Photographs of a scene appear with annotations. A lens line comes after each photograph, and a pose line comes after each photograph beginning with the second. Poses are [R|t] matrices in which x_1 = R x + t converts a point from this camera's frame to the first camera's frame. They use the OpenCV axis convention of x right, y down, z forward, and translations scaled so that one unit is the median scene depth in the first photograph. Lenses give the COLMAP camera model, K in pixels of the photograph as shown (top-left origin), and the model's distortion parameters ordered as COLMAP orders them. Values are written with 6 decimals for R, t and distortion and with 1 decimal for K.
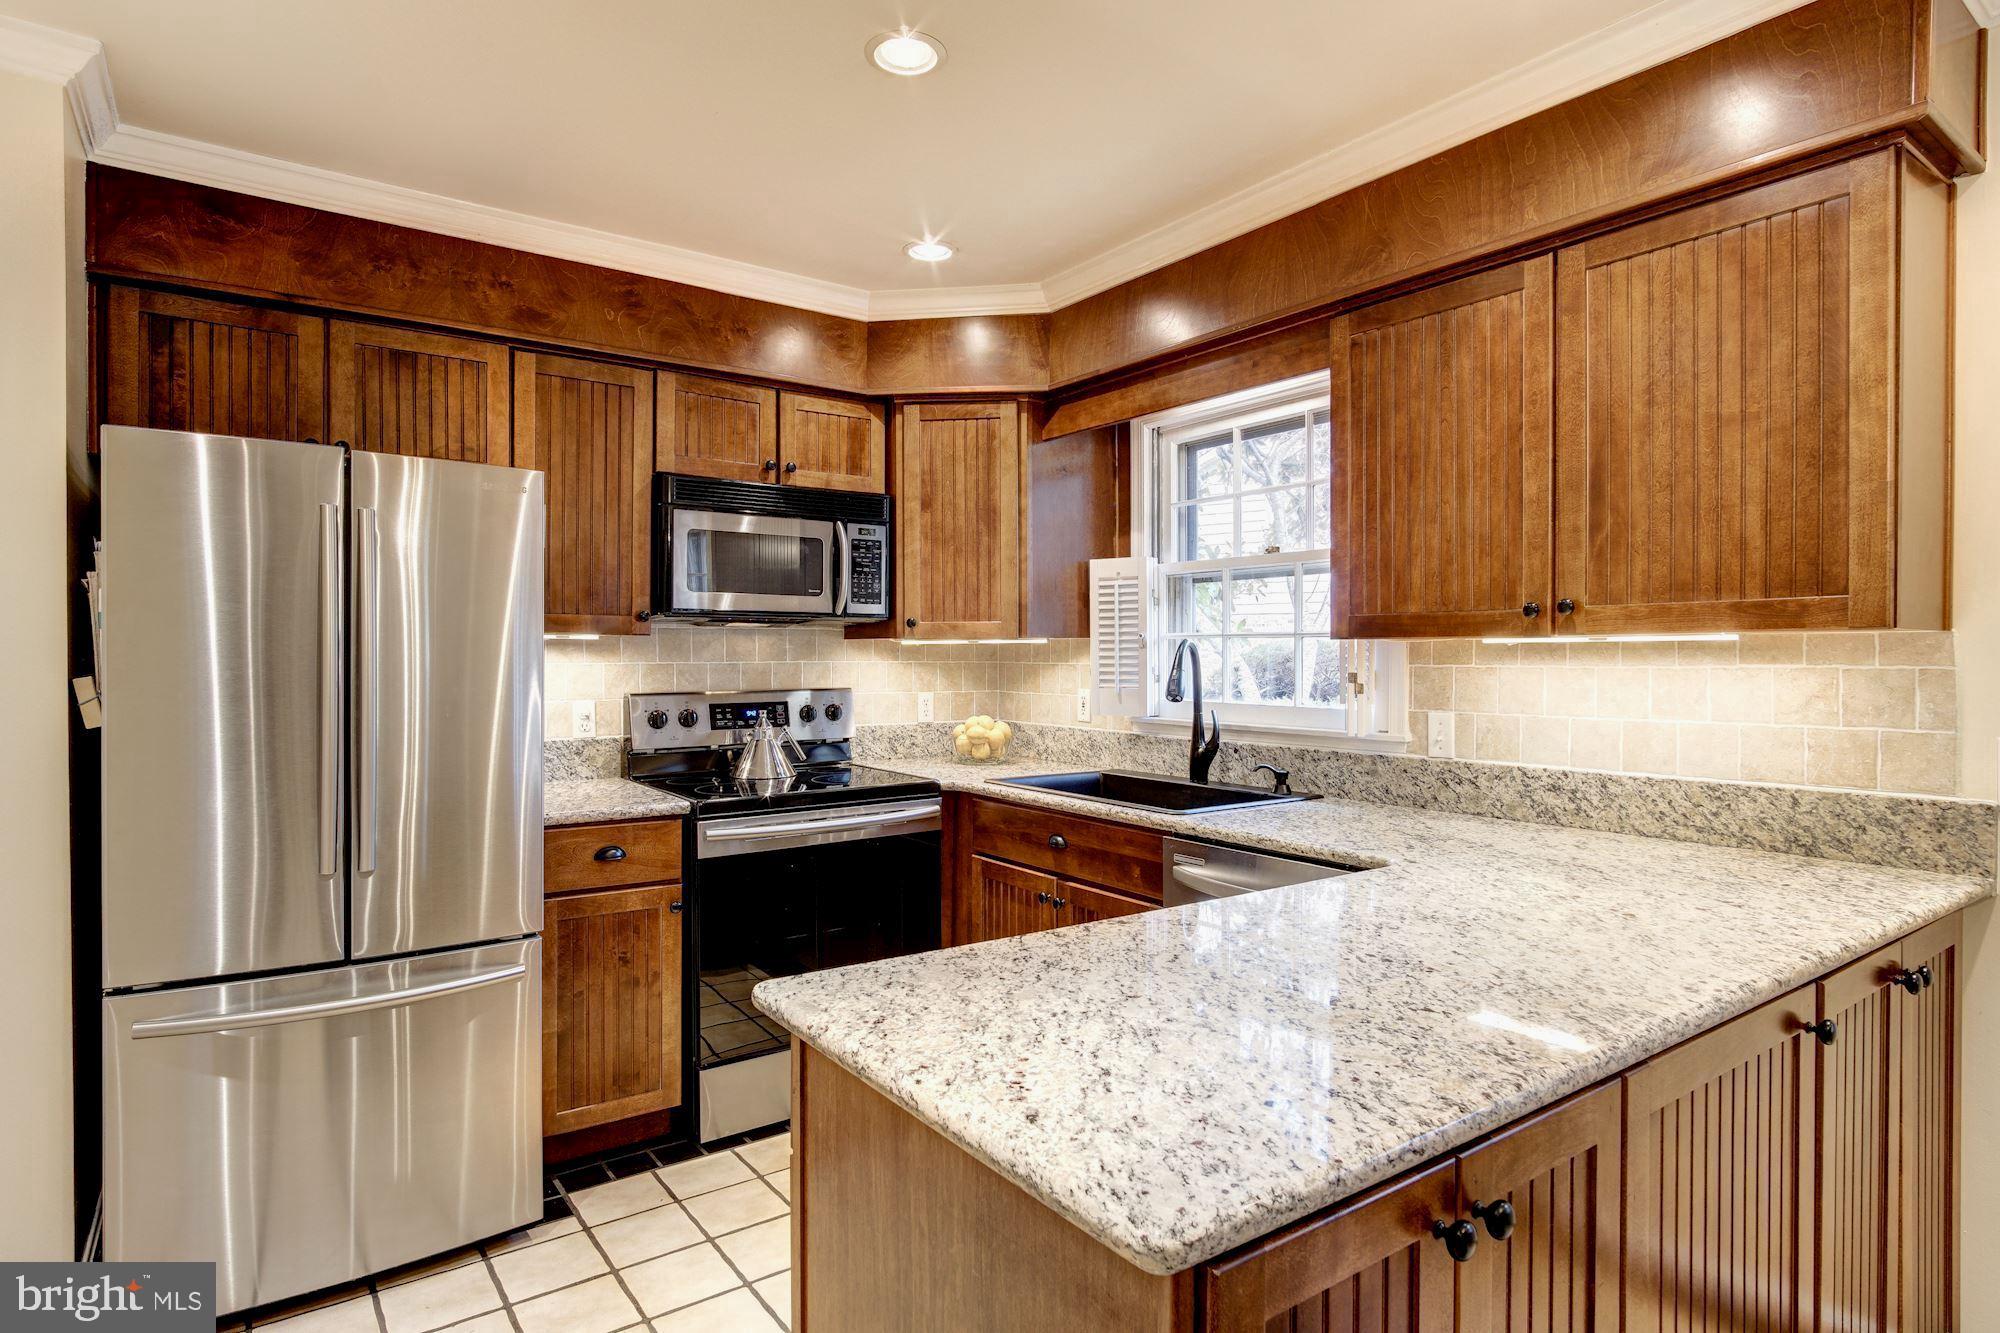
lens RADIAL K [[1091.8, 0, 998.0], [0, 1091.8, 673.5], [0, 0, 1]] dist [-0.004843, -0.000315]
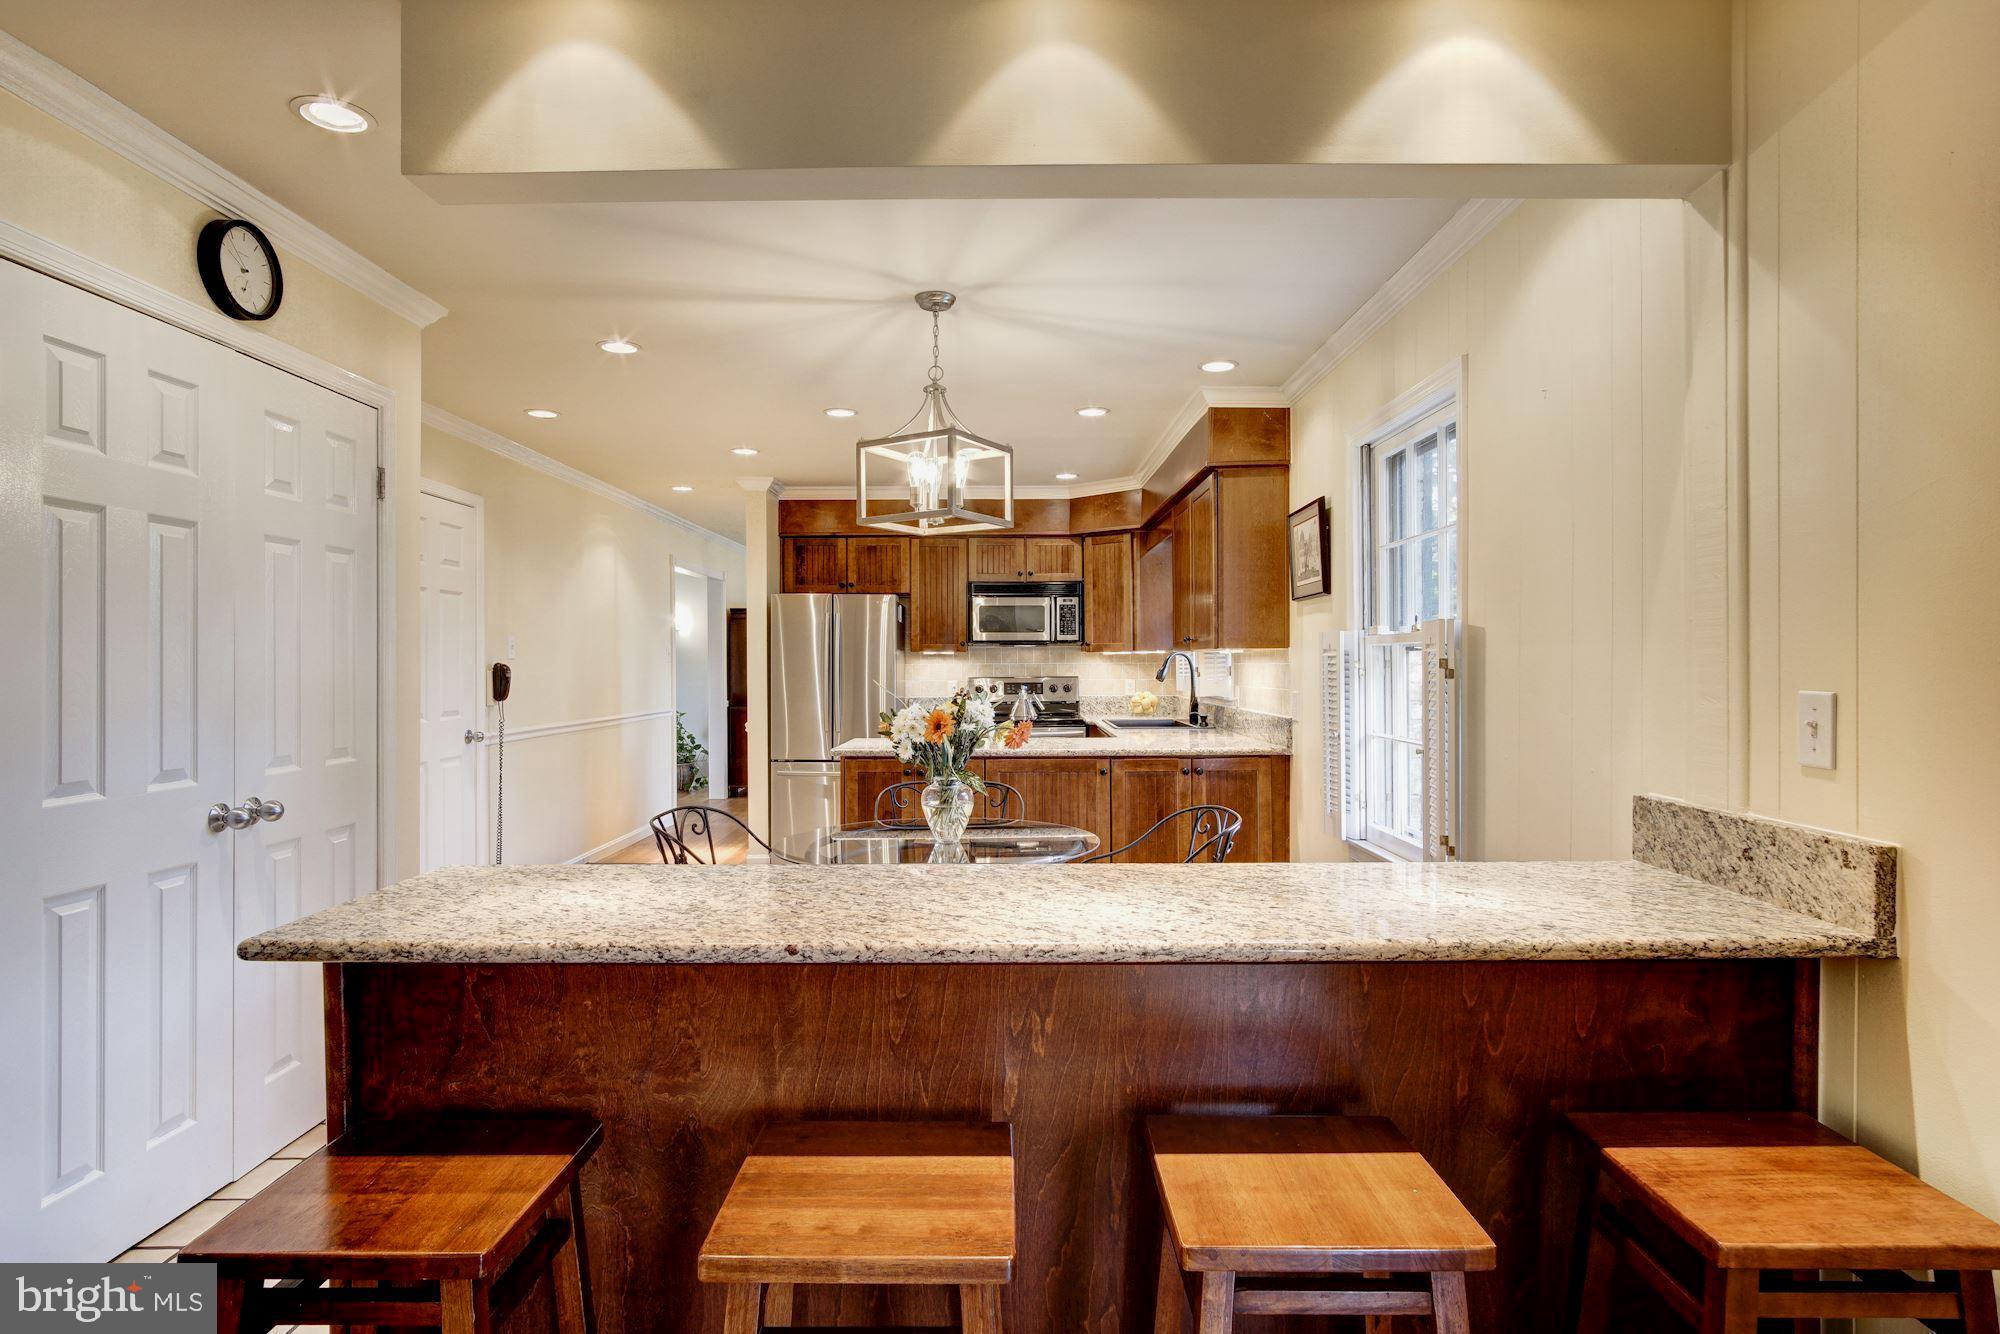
lens RADIAL K [[1049.8, 0, 1005.2], [0, 1049.8, 663.7], [0, 0, 1]] dist [-0.005298, -0.000222]
pose [[0.811022, -0.002457, -0.585010, 0.991863], [-0.004997, 0.999926, -0.011127, 0.013641], [0.584994, 0.011947, 0.810950, -0.717583]]
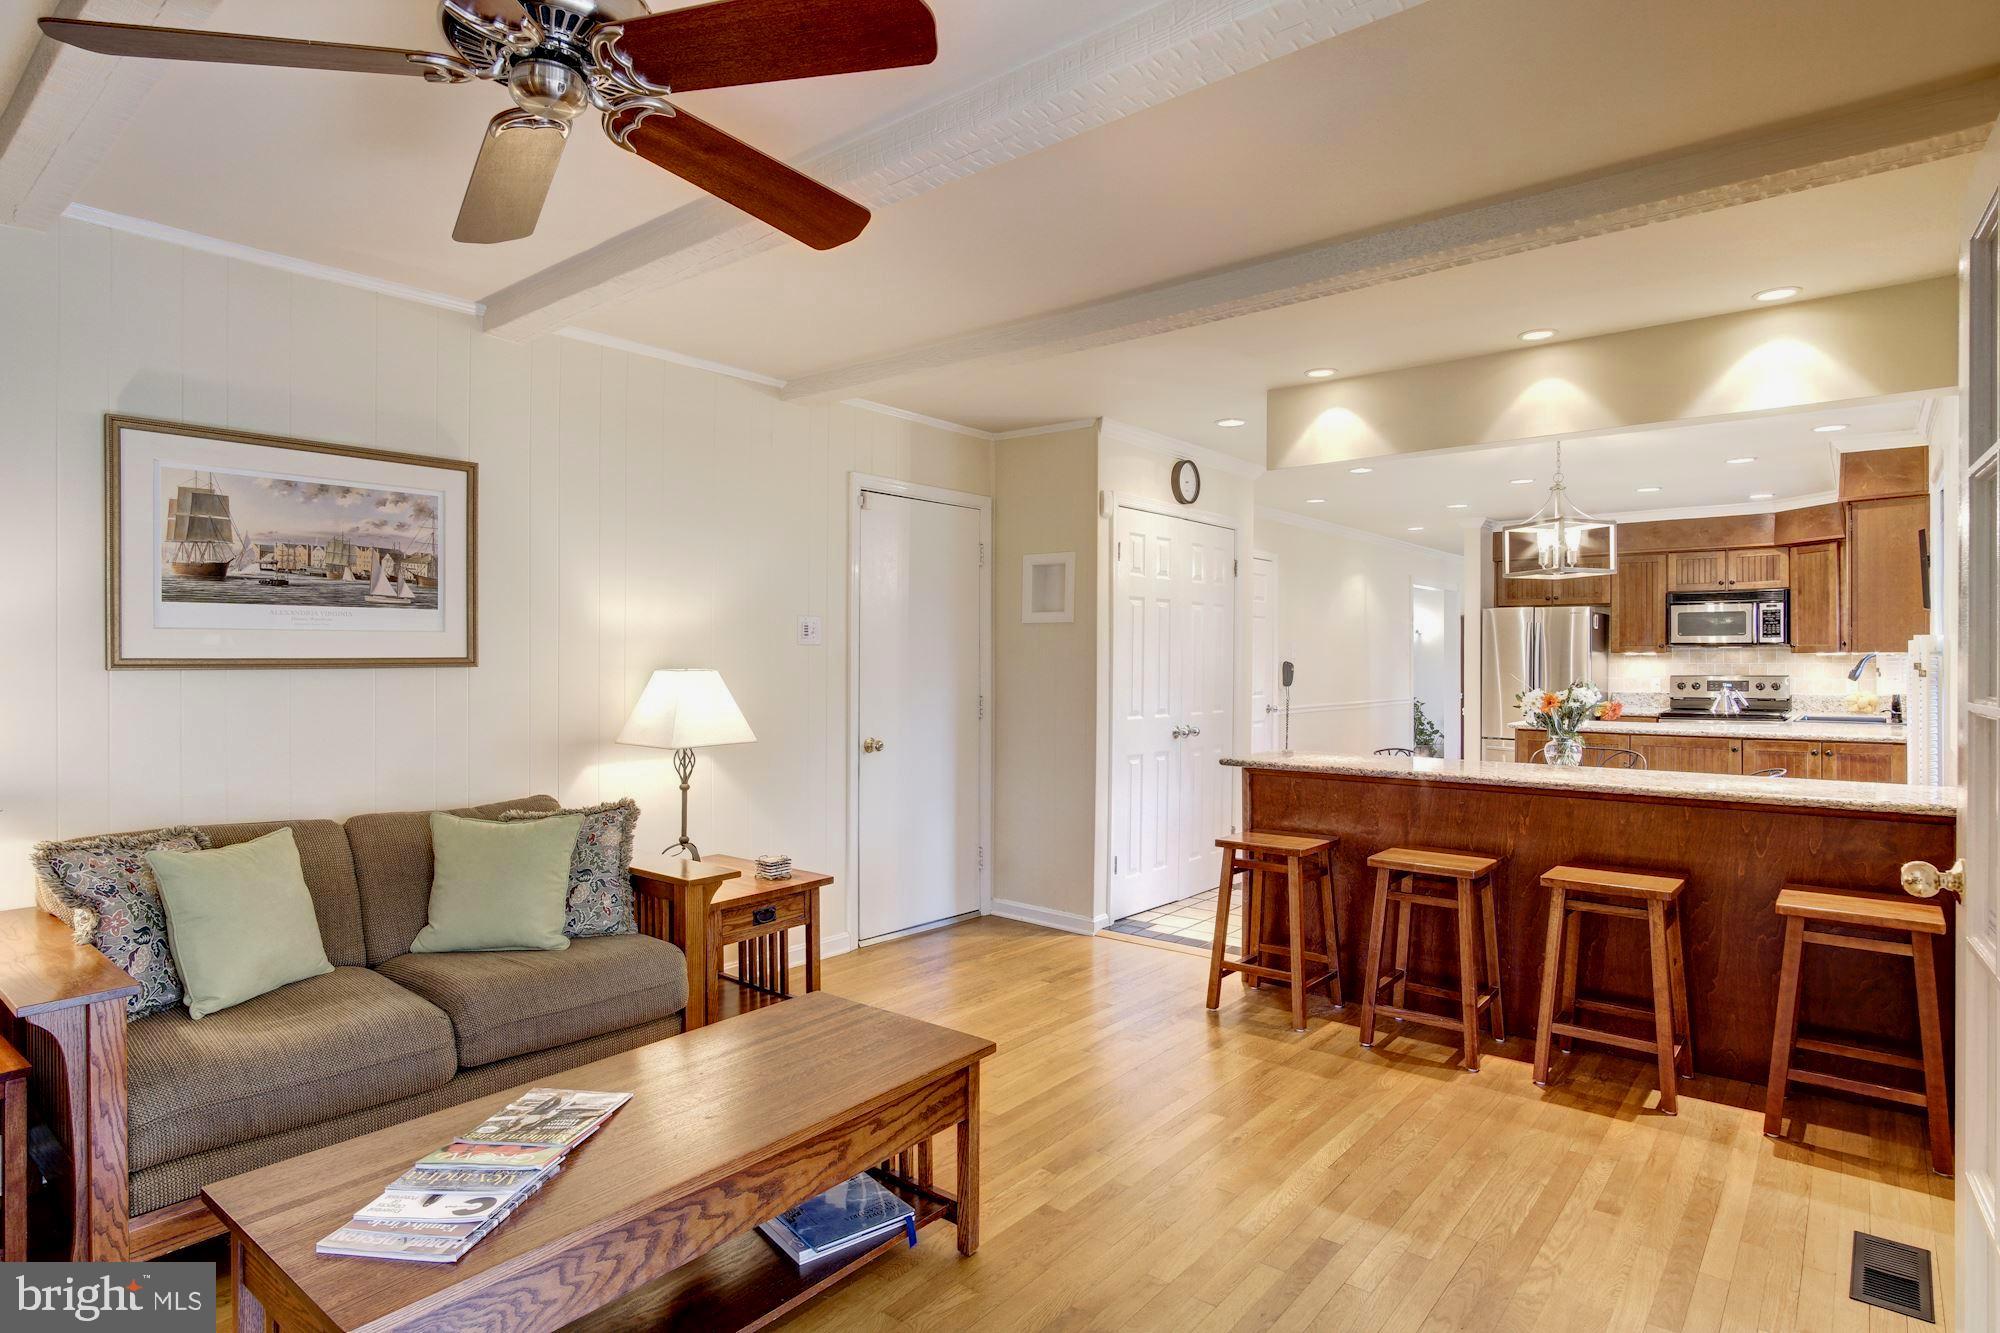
lens RADIAL K [[1076.6, 0, 1007.4], [0, 1076.6, 661.9], [0, 0, 1]] dist [-0.002901, -0.000584]
pose [[0.255116, 0.001631, -0.966909, 1.703921], [-0.014758, 0.999889, -0.002207, 0.015366], [0.966798, 0.014833, 0.255112, -1.150598]]
